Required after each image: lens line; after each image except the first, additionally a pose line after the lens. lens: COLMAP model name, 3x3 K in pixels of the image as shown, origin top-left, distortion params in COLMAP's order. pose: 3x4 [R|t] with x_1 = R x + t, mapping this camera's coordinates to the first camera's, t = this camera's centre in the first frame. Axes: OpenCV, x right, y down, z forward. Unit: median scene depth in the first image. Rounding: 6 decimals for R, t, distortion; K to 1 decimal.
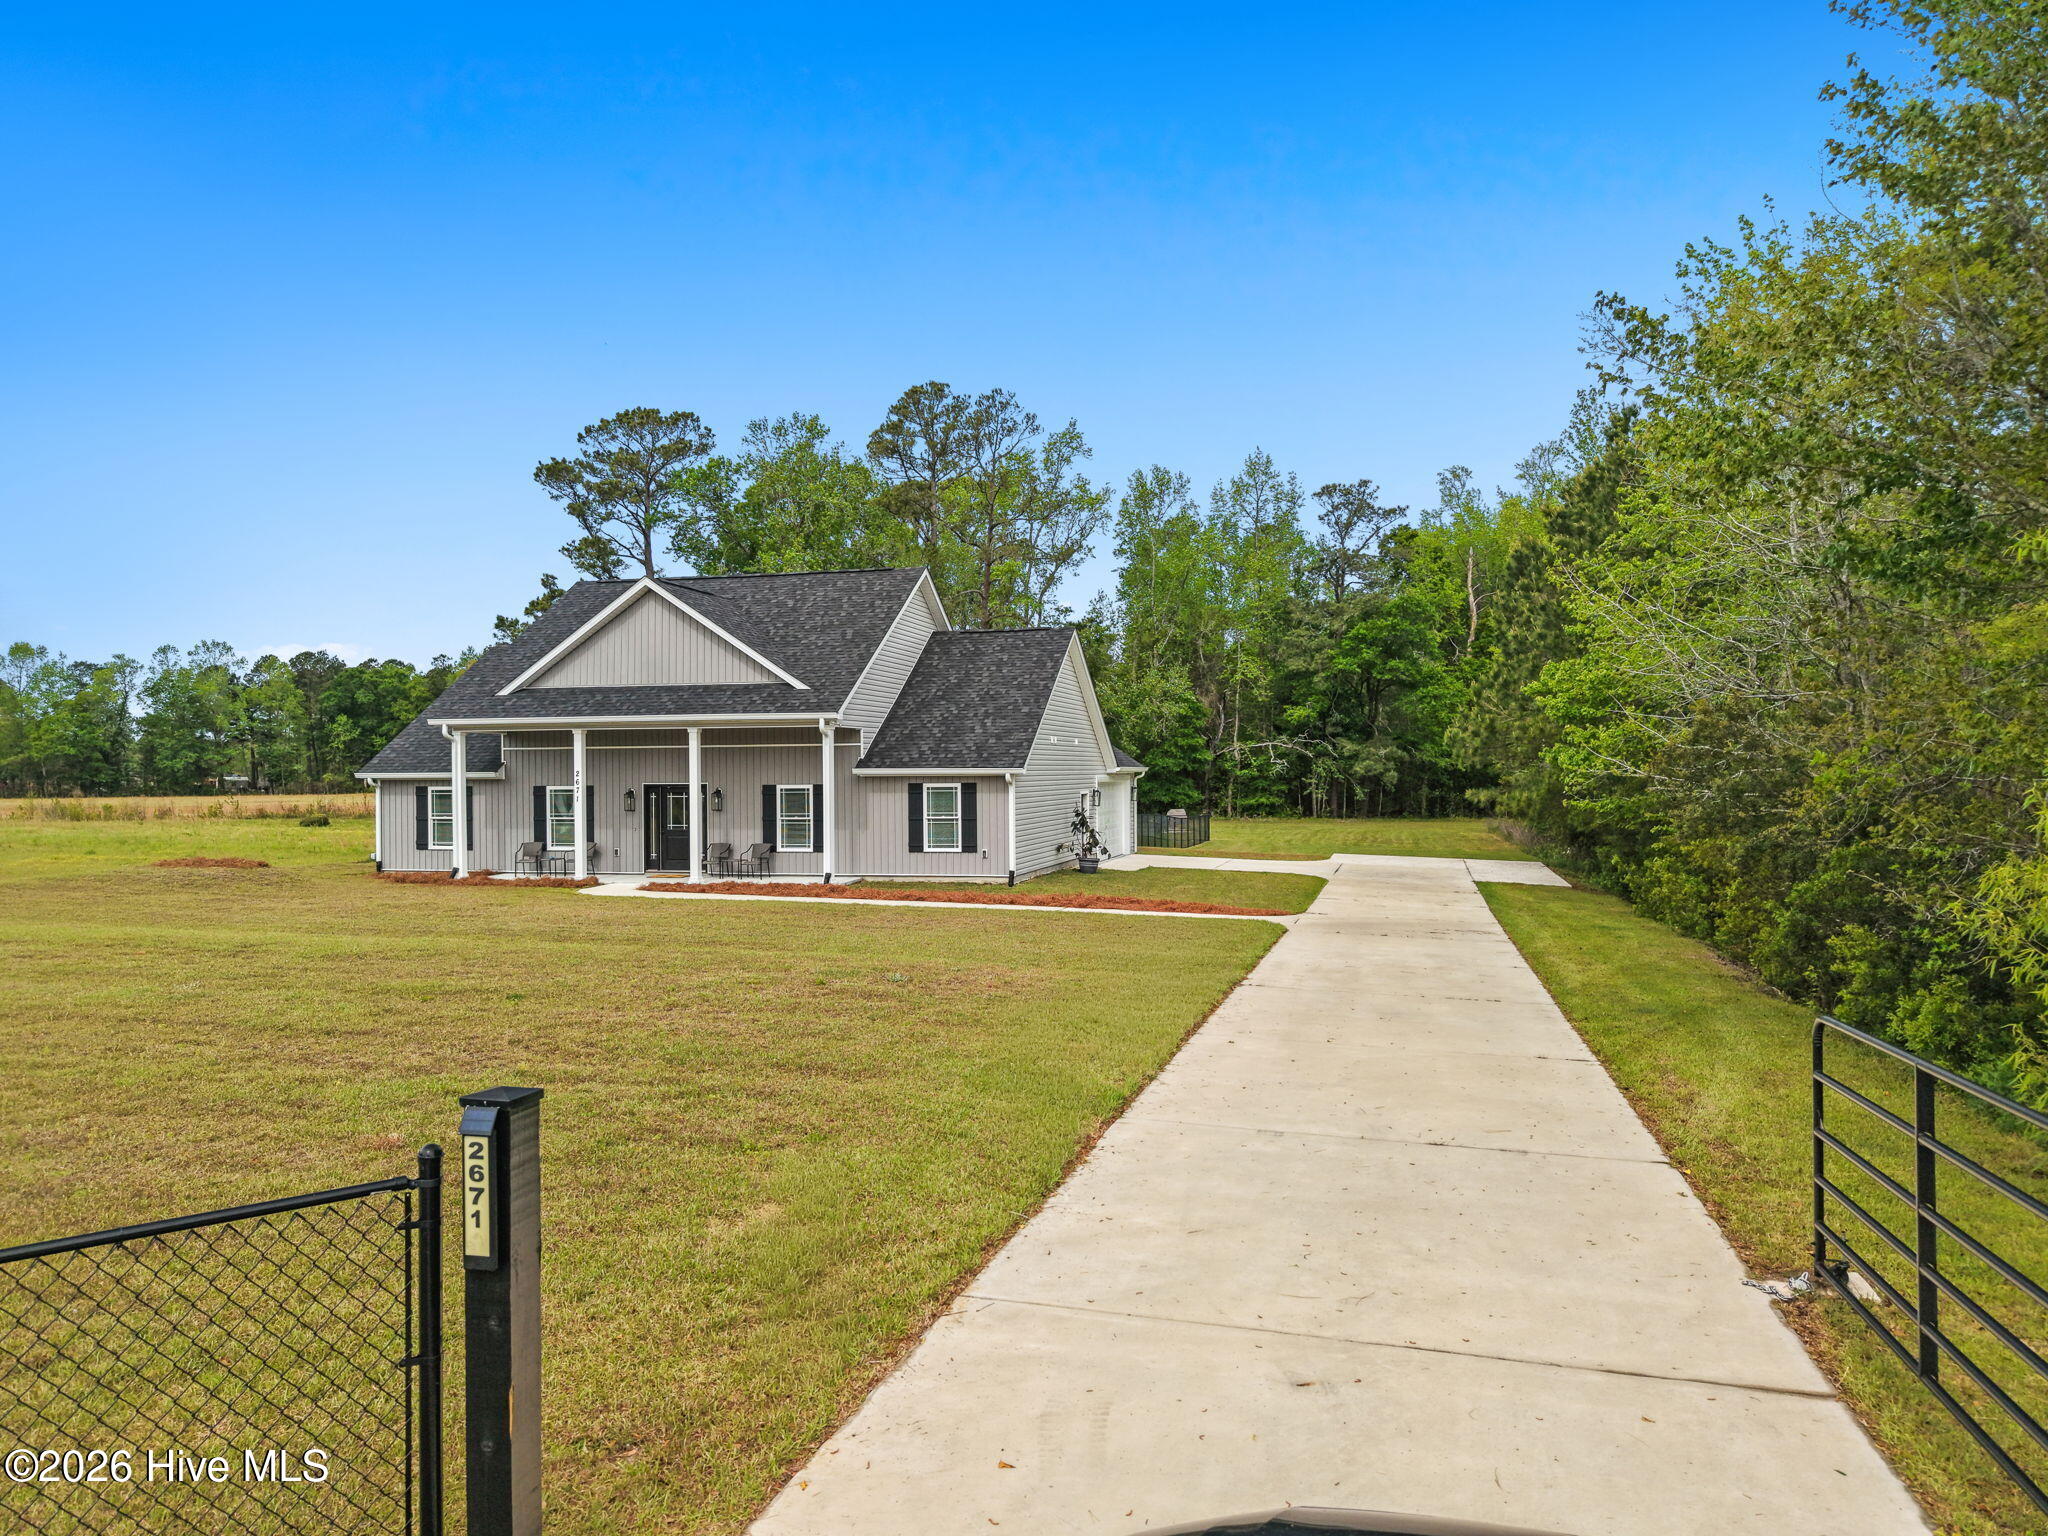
lens RADIAL K [[1366.9, 0, 1024.4], [0, 1366.9, 787.5], [0, 0, 1]] dist [0.068747, -0.104847]
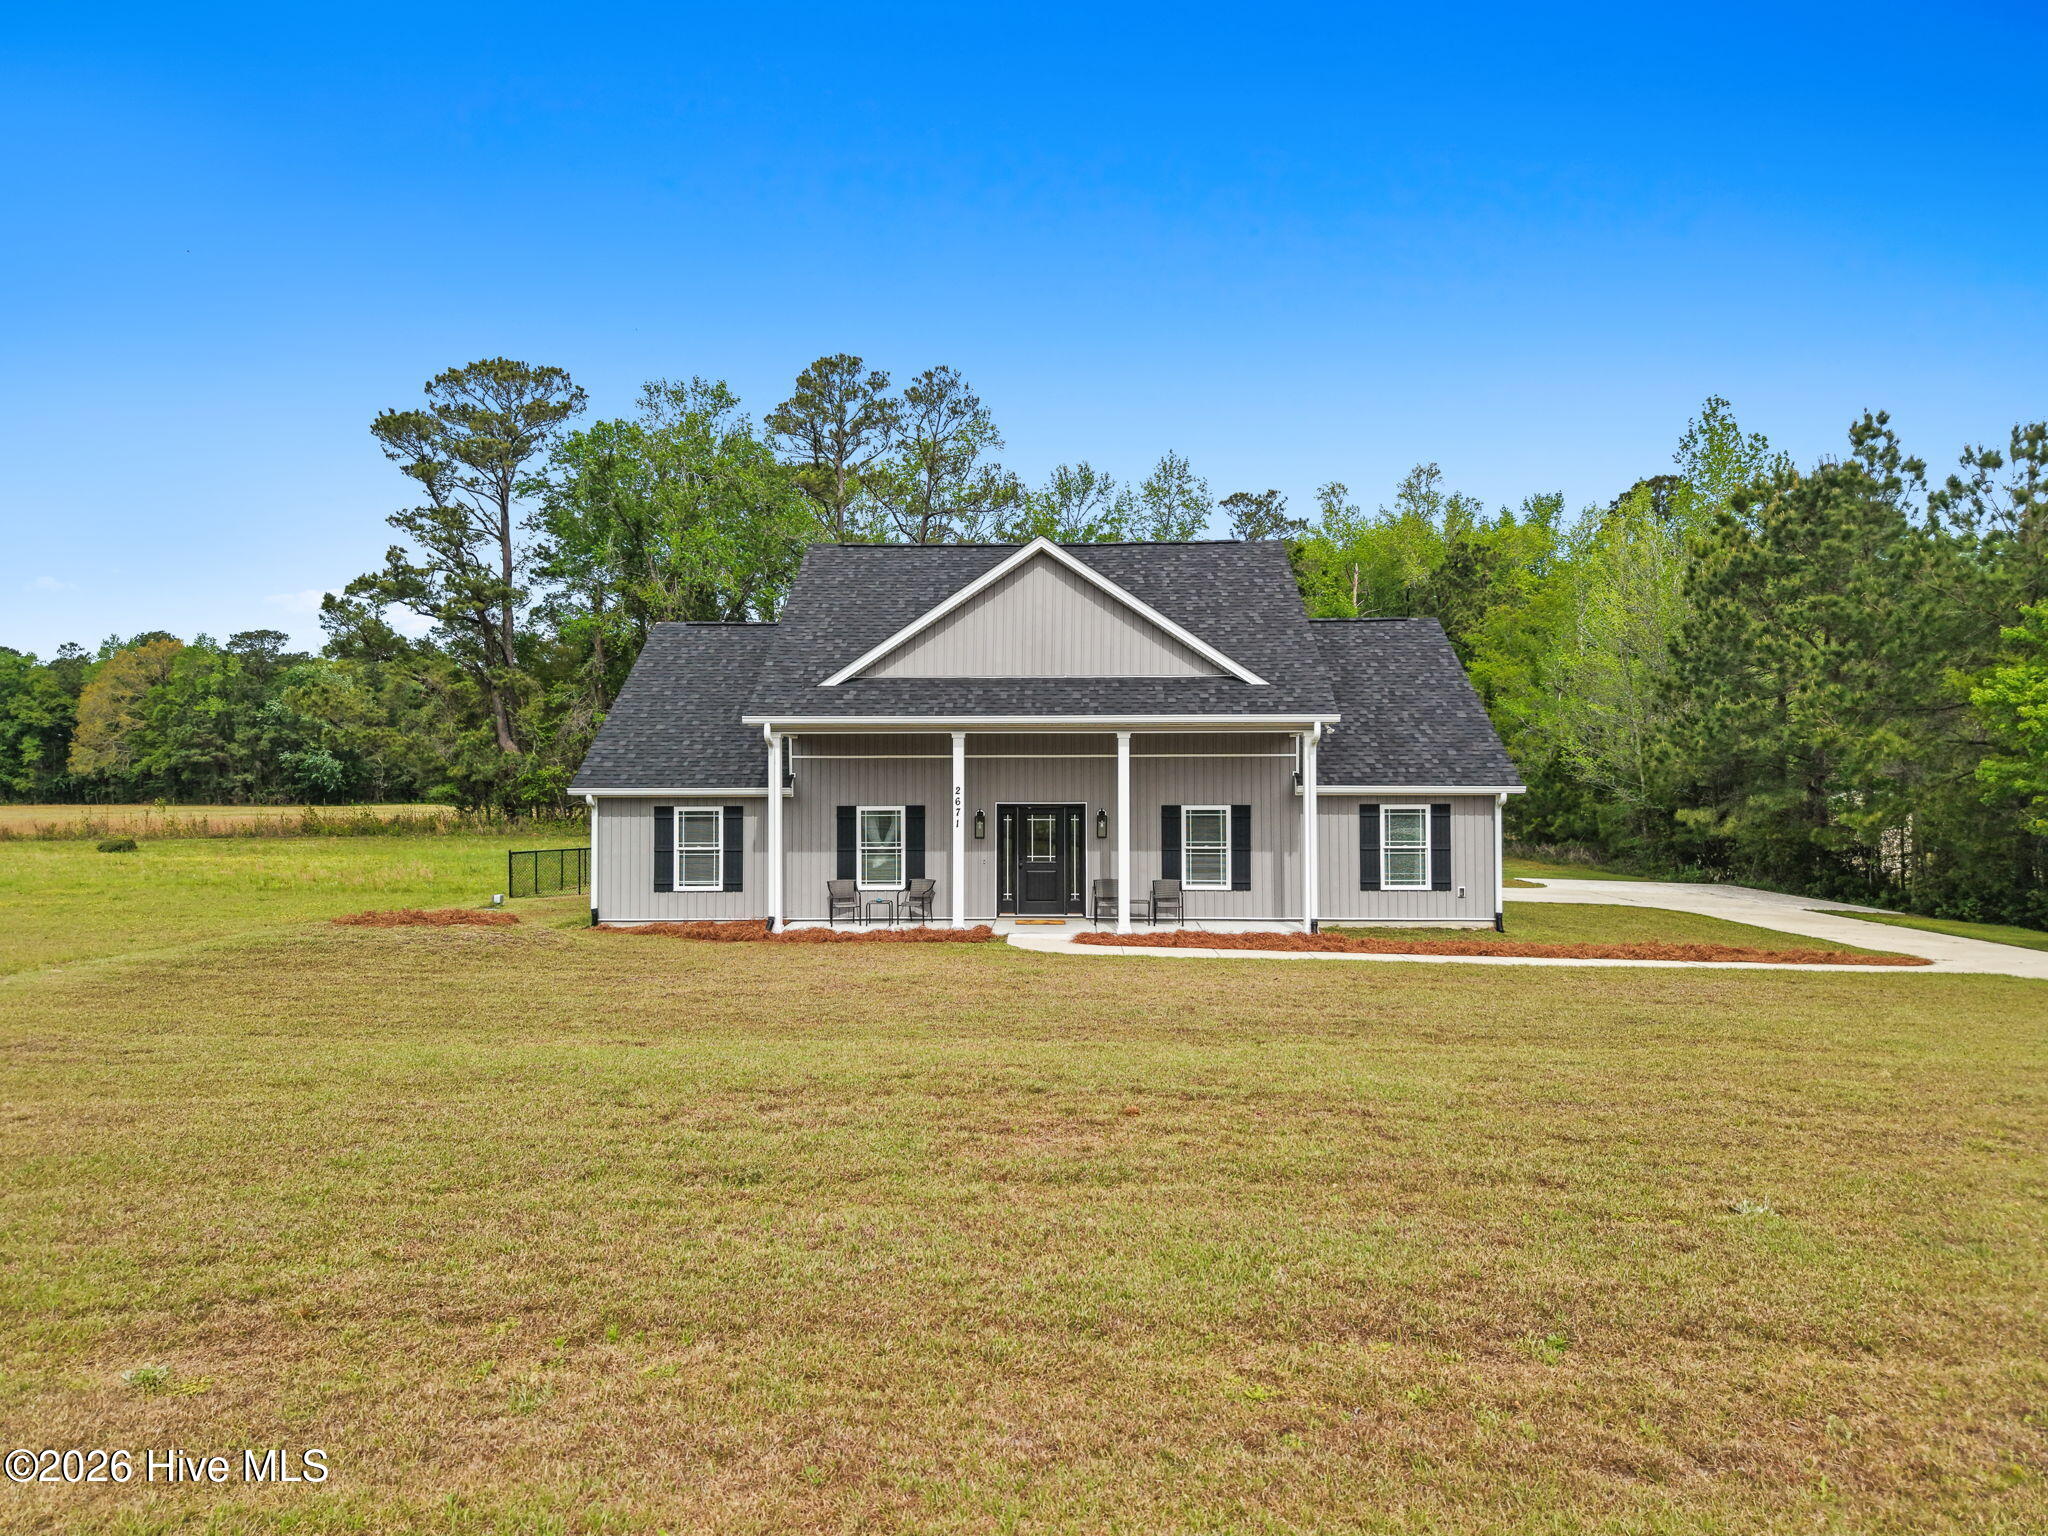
lens RADIAL K [[1380.0, 0, 1024.0], [0, 1380.0, 768.0], [0, 0, 1]] dist [0.049463, -0.050521]
pose [[0.971929, 0.007331, 0.235161, -0.168469], [-0.001976, 0.999733, -0.023001, -0.001830], [-0.235267, 0.021891, 0.971684, 0.090900]]
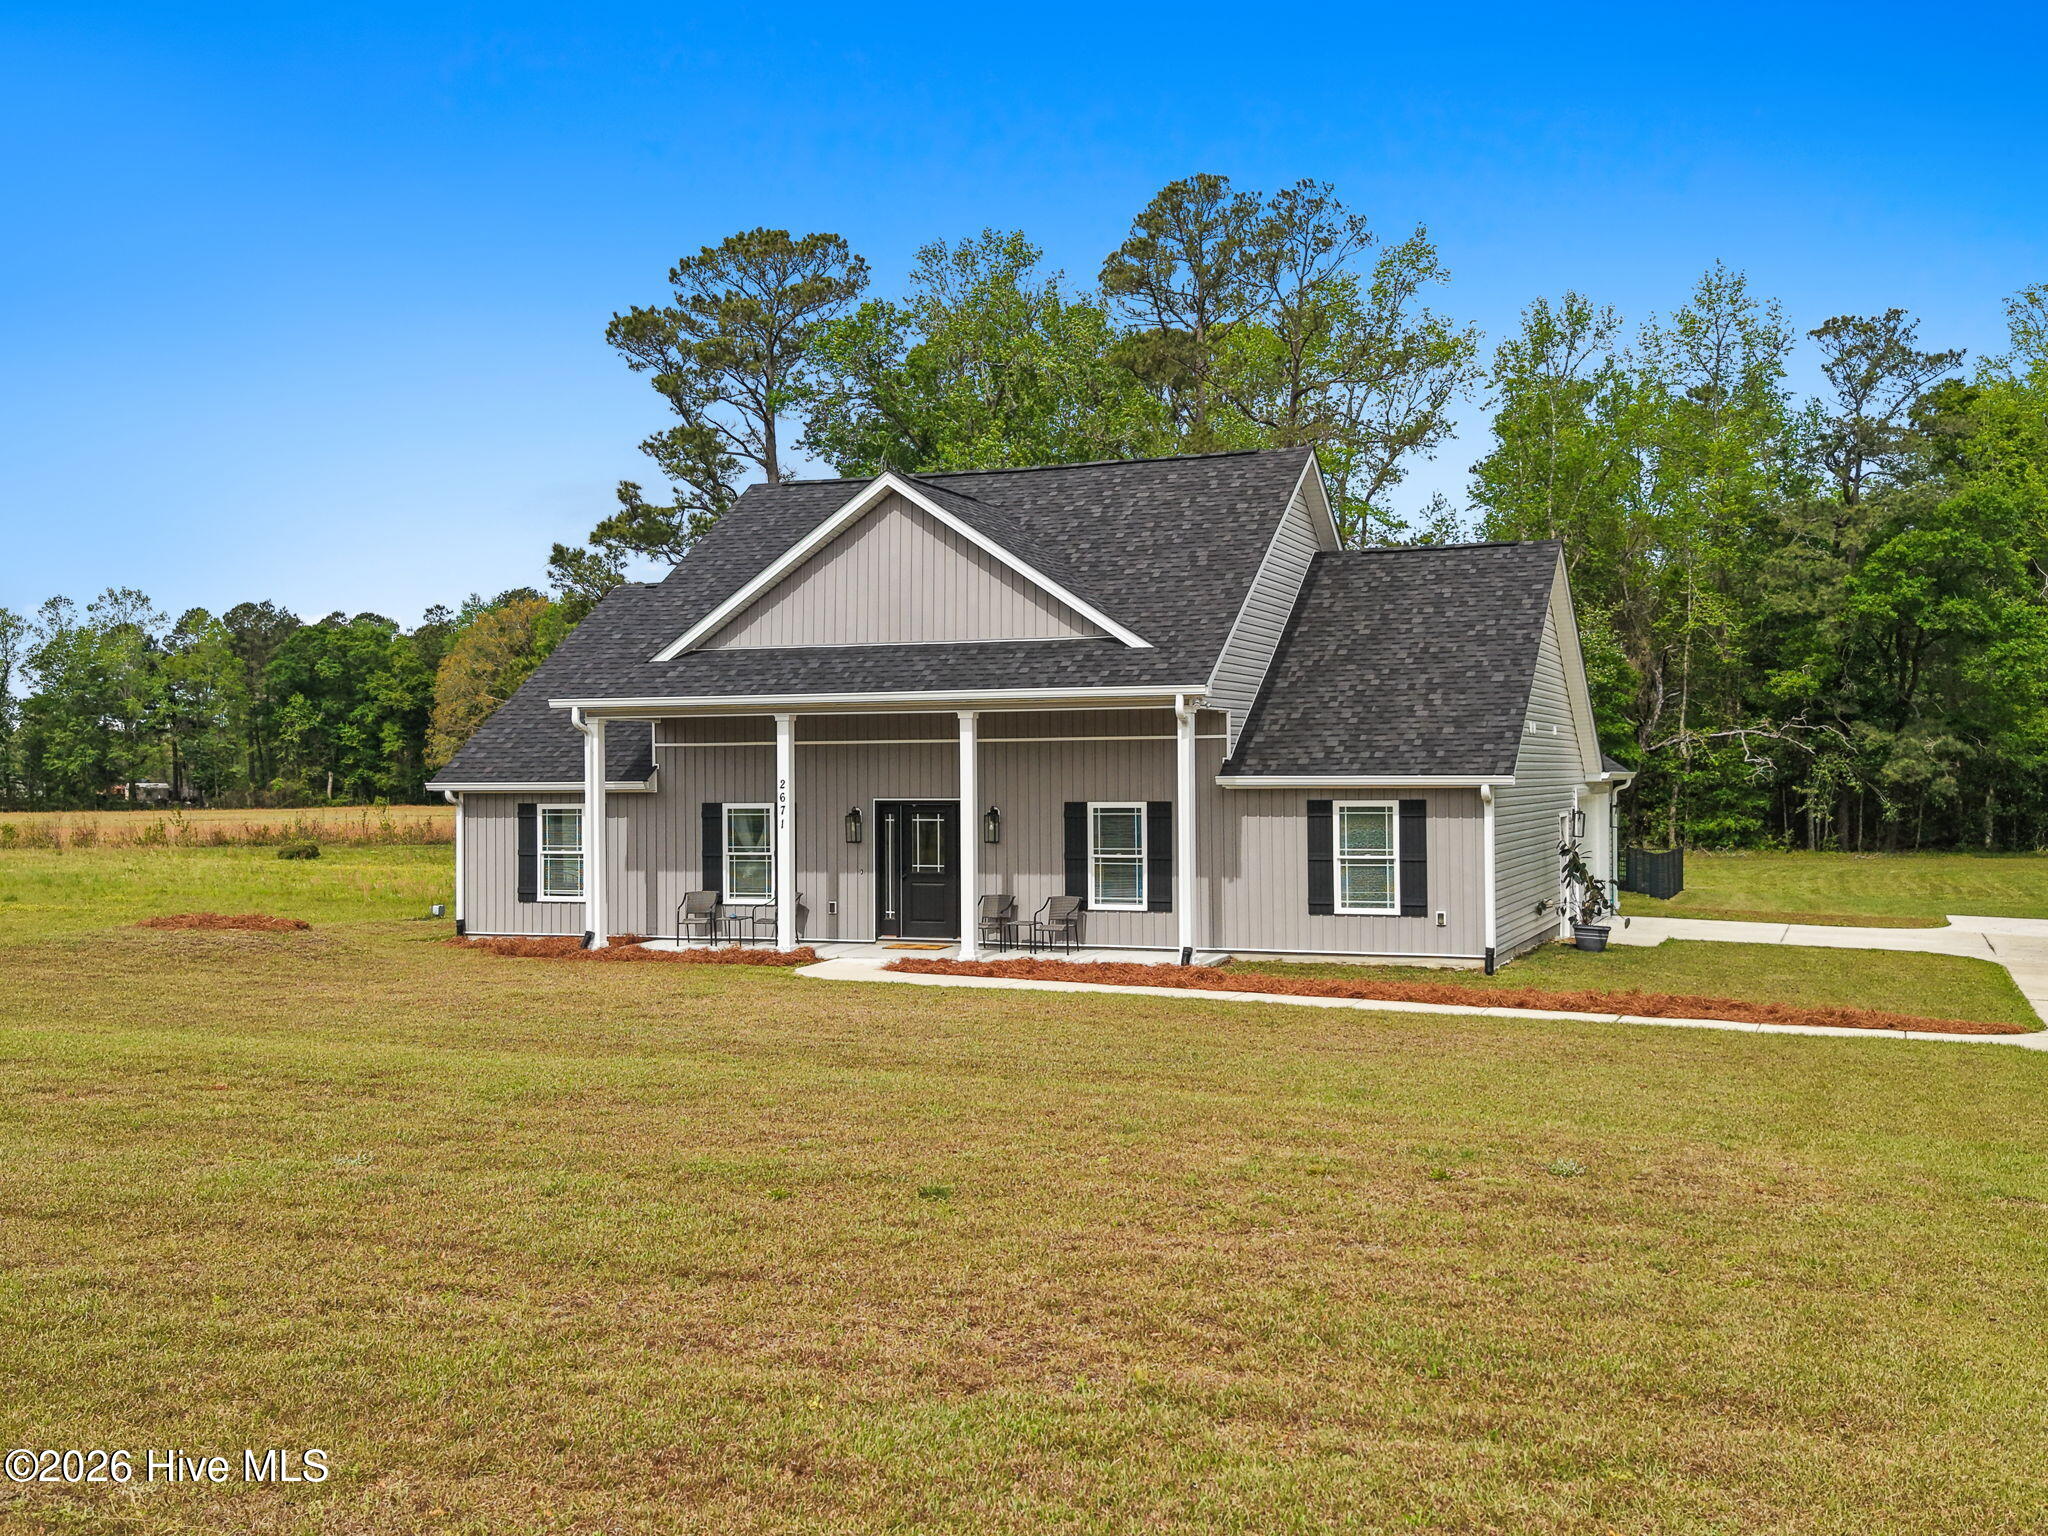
lens RADIAL K [[2050.4, 0, 1037.4], [0, 2050.4, 765.5], [0, 0, 1]] dist [0.176572, -0.496578]
pose [[0.993941, -0.000865, -0.109912, -0.037366], [-0.000896, 0.999872, -0.015966, -0.001329], [0.109911, 0.015967, 0.993813, 0.026211]]
